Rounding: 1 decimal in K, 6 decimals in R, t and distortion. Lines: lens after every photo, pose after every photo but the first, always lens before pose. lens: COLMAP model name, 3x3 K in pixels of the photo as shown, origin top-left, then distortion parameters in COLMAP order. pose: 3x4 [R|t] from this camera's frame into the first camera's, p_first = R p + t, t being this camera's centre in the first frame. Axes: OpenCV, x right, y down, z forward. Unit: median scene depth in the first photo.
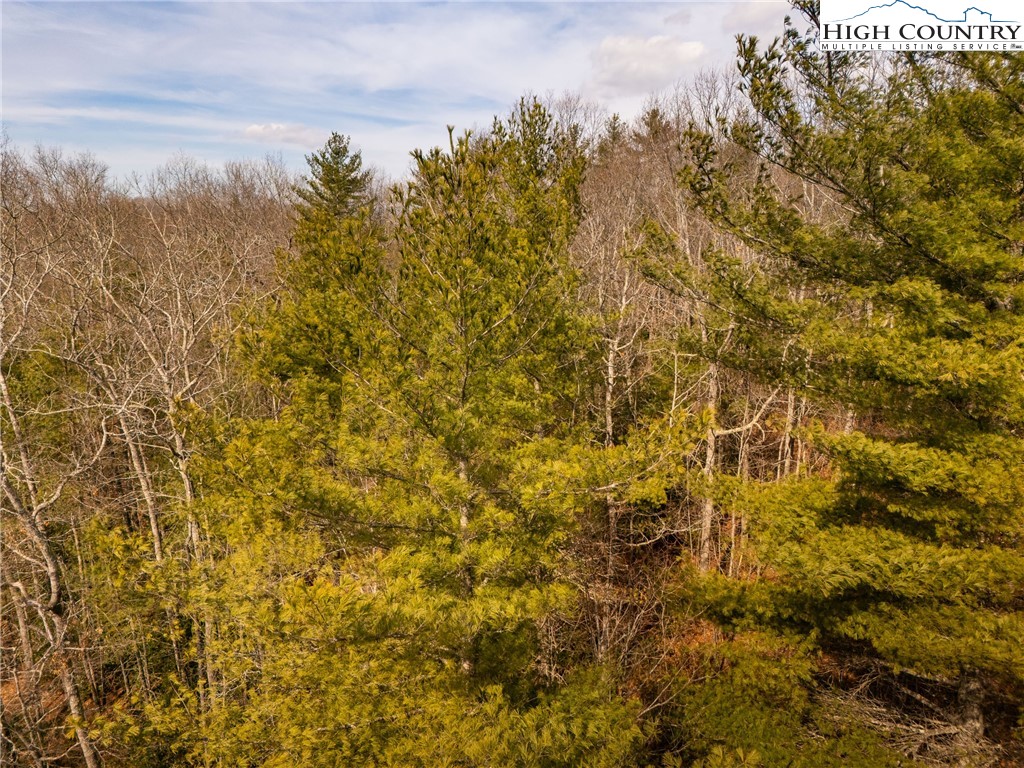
lens RADIAL K [[756.3, 0, 506.0], [0, 756.3, 332.4], [0, 0, 1]] dist [0.066295, -0.056965]
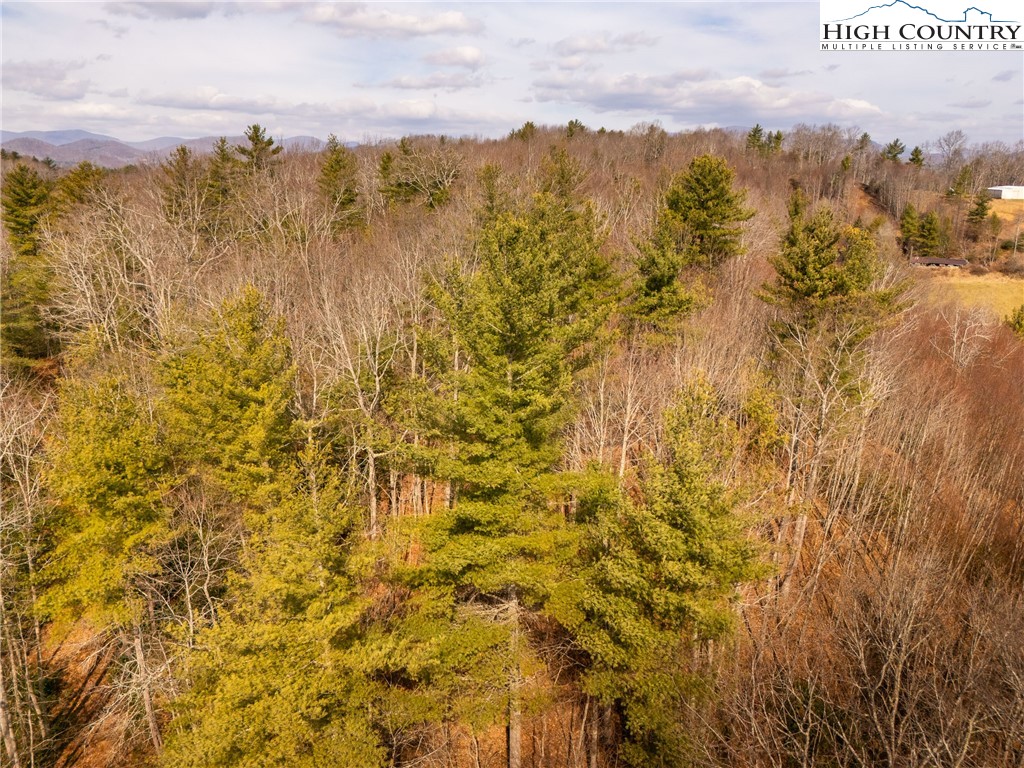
lens RADIAL K [[756.3, 0, 514.0], [0, 756.3, 375.0], [0, 0, 1]] dist [0.066295, -0.056965]
pose [[0.866175, -0.129403, 0.482697, -0.480457], [0.077073, 0.988928, 0.126813, -0.527126], [-0.493762, -0.072640, 0.866558, -1.077700]]
